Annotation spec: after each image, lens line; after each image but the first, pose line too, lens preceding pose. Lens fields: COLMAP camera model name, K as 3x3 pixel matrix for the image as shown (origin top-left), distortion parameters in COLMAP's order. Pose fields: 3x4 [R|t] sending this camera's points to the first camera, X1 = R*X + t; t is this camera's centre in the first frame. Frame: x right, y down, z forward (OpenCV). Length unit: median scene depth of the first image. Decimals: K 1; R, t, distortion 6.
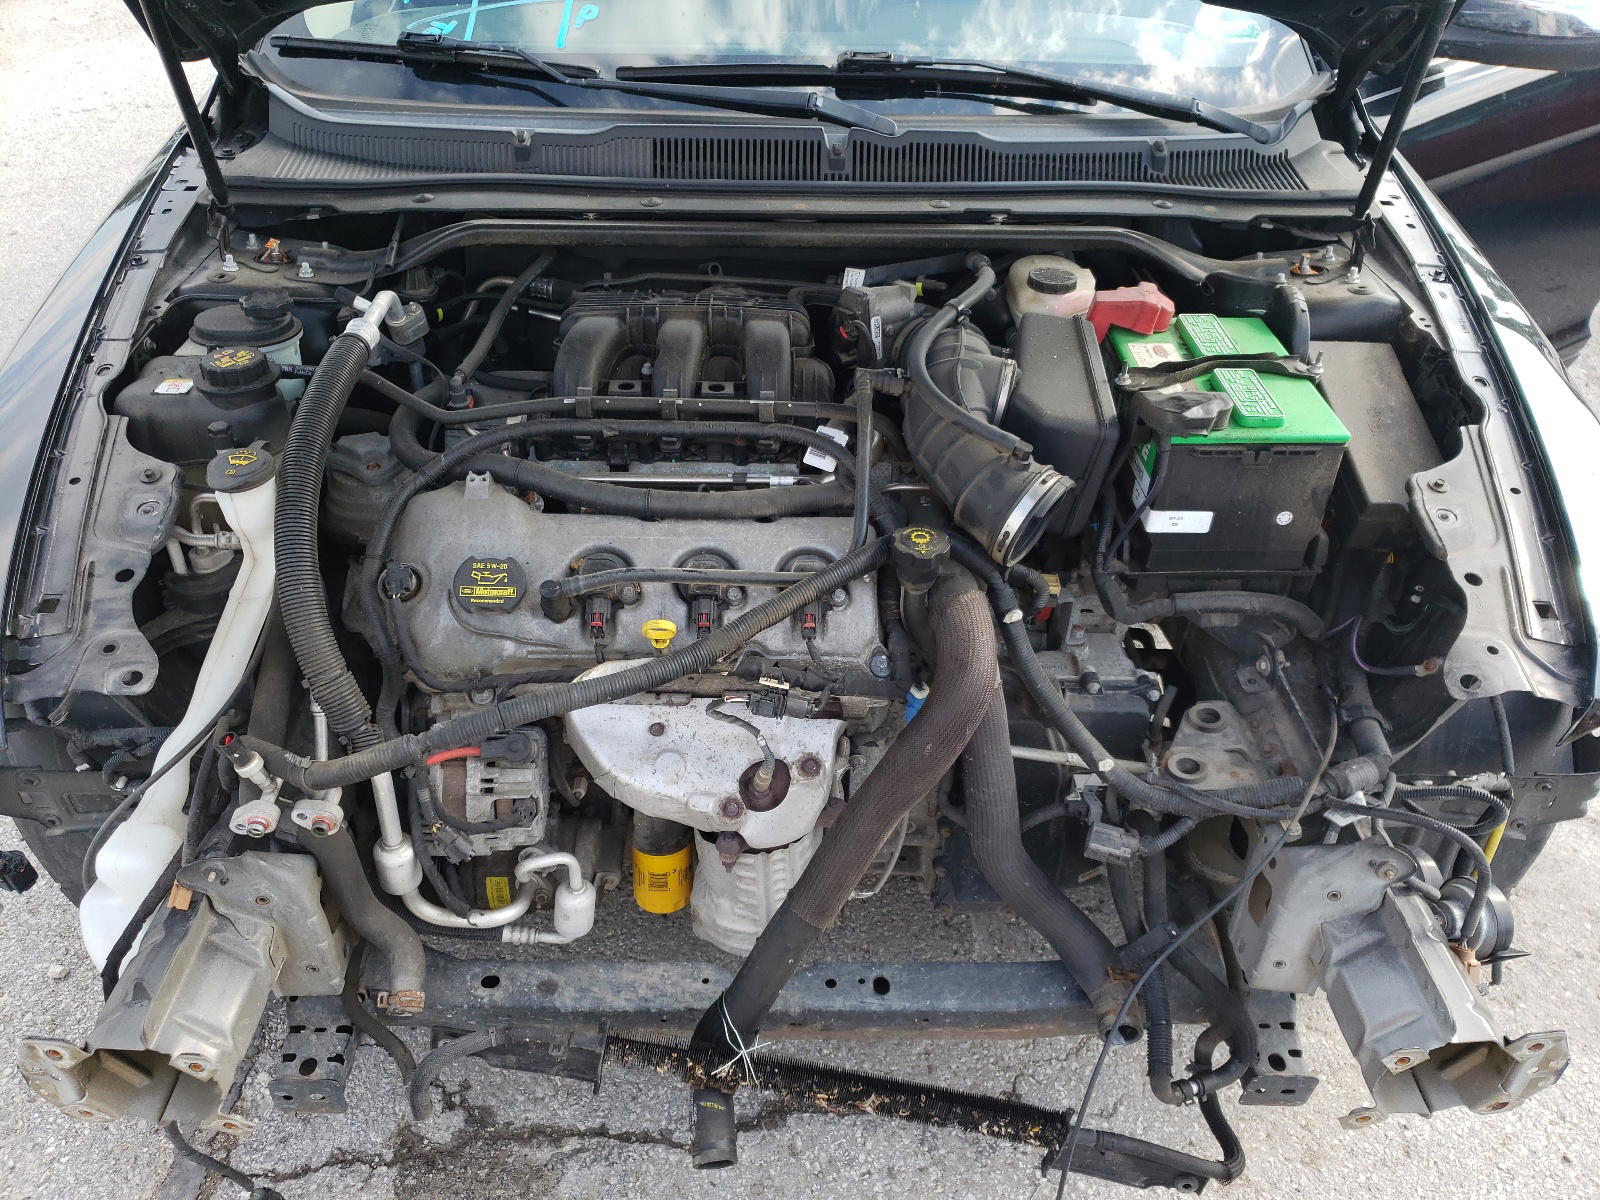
lens RADIAL K [[1404.2, 0, 796.7], [0, 1404.2, 602.0], [0, 0, 1]] dist [-0.011598, 0.050229]
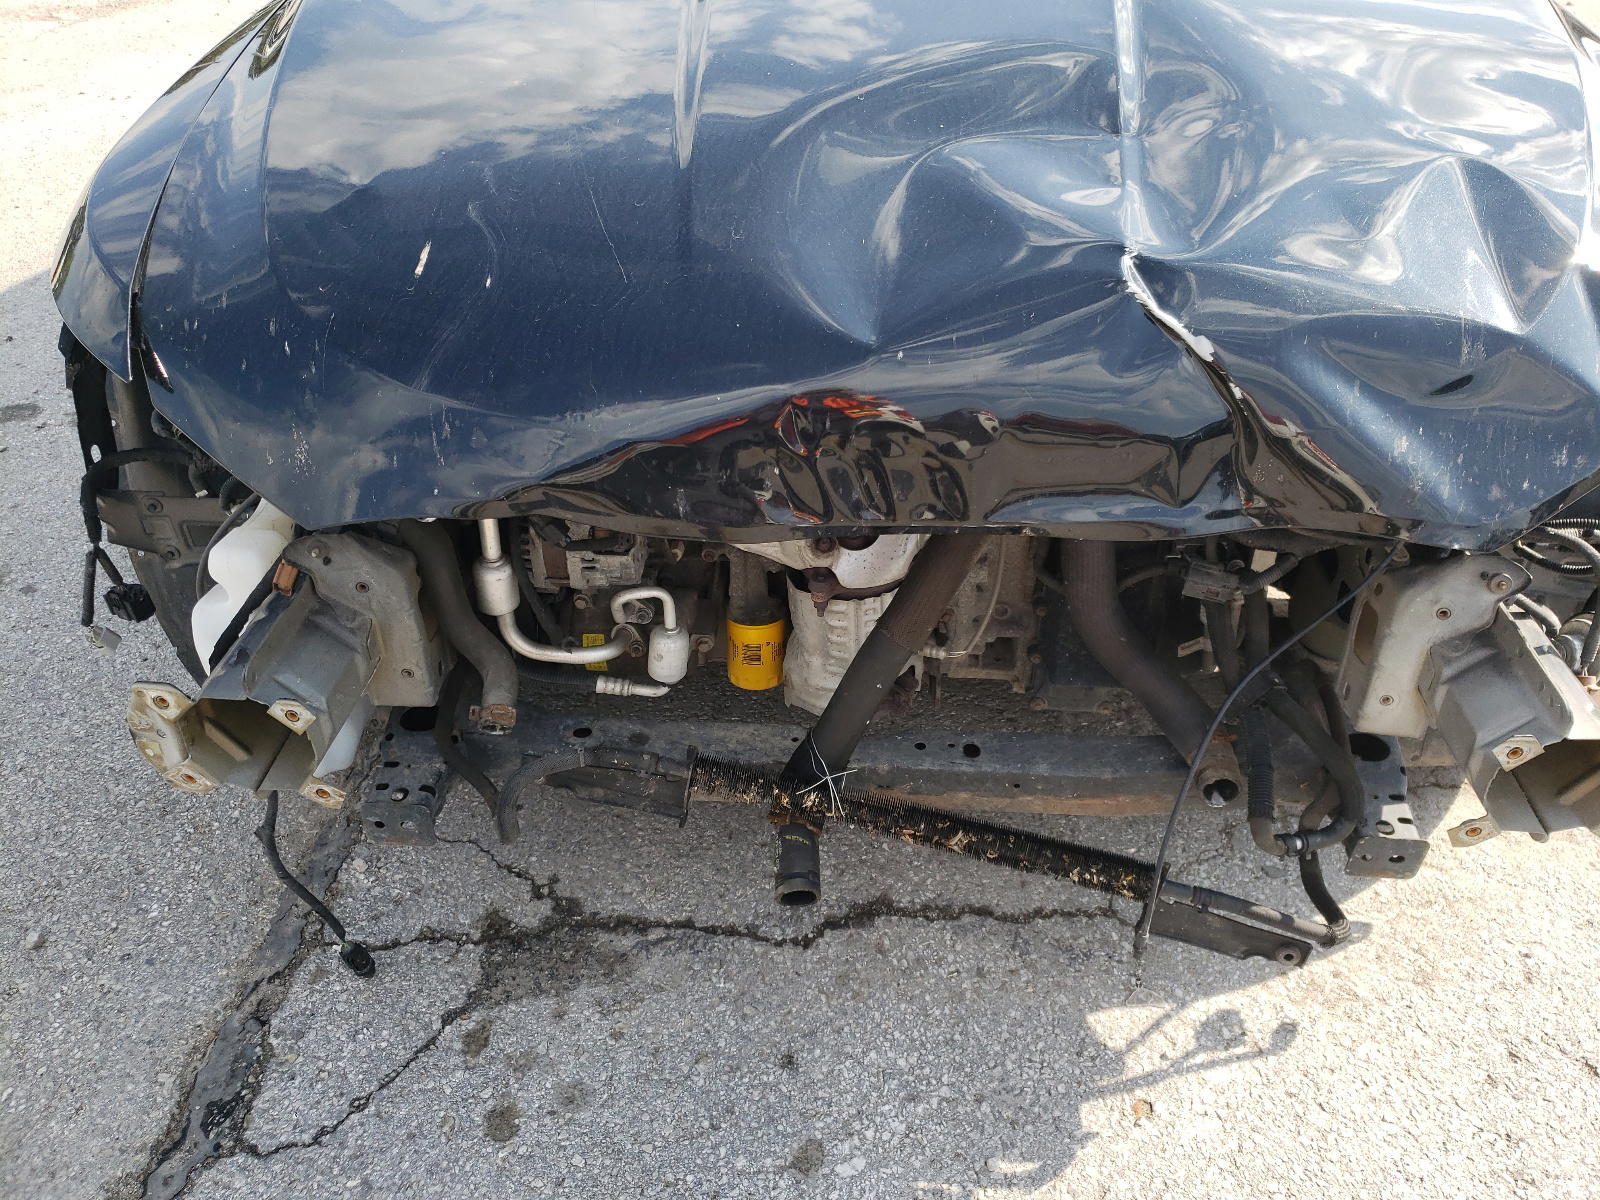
lens RADIAL K [[1404.2, 0, 807.2], [0, 1404.2, 598.2], [0, 0, 1]] dist [-0.011598, 0.050229]
pose [[0.997029, 0.022921, -0.073542, 0.014441], [-0.027645, 0.997575, -0.063869, 0.233294], [0.071899, 0.065712, 0.995245, 0.004838]]
